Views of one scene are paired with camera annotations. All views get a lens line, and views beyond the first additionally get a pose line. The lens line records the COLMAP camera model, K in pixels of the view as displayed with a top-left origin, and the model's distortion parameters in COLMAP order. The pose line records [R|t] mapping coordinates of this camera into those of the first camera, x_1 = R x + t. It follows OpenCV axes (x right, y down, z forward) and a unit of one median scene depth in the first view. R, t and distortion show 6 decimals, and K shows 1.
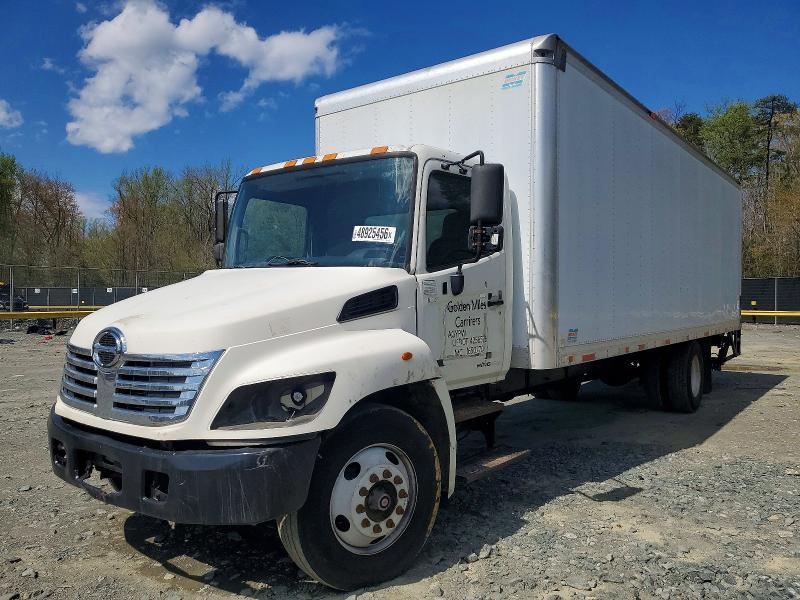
lens RADIAL K [[629.3, 0, 401.2], [0, 629.3, 304.2], [0, 0, 1]] dist [0.043158, 0.001768]
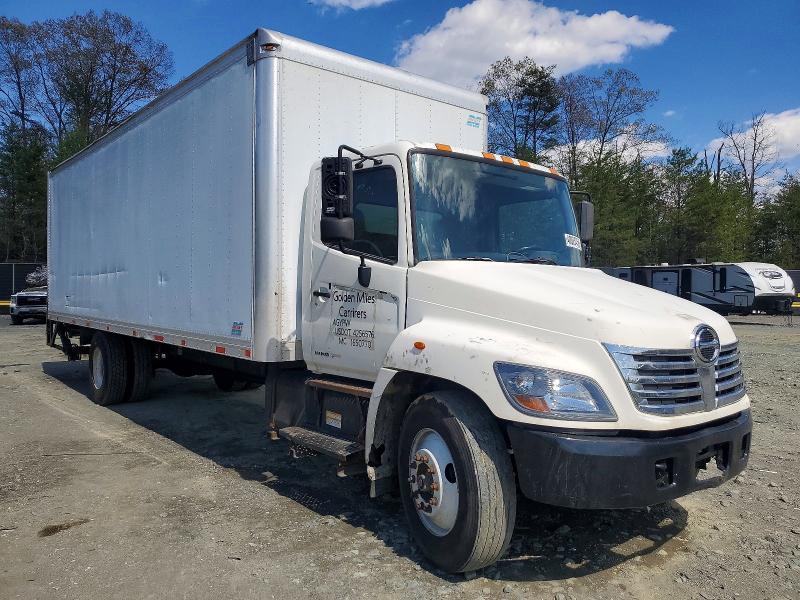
lens RADIAL K [[629.3, 0, 401.5], [0, 629.3, 294.2], [0, 0, 1]] dist [0.043158, 0.001768]
pose [[0.198282, -0.012124, 0.980070, -1.418870], [0.004215, 0.999925, 0.011517, -0.024083], [-0.980136, 0.001847, 0.198319, 1.146278]]
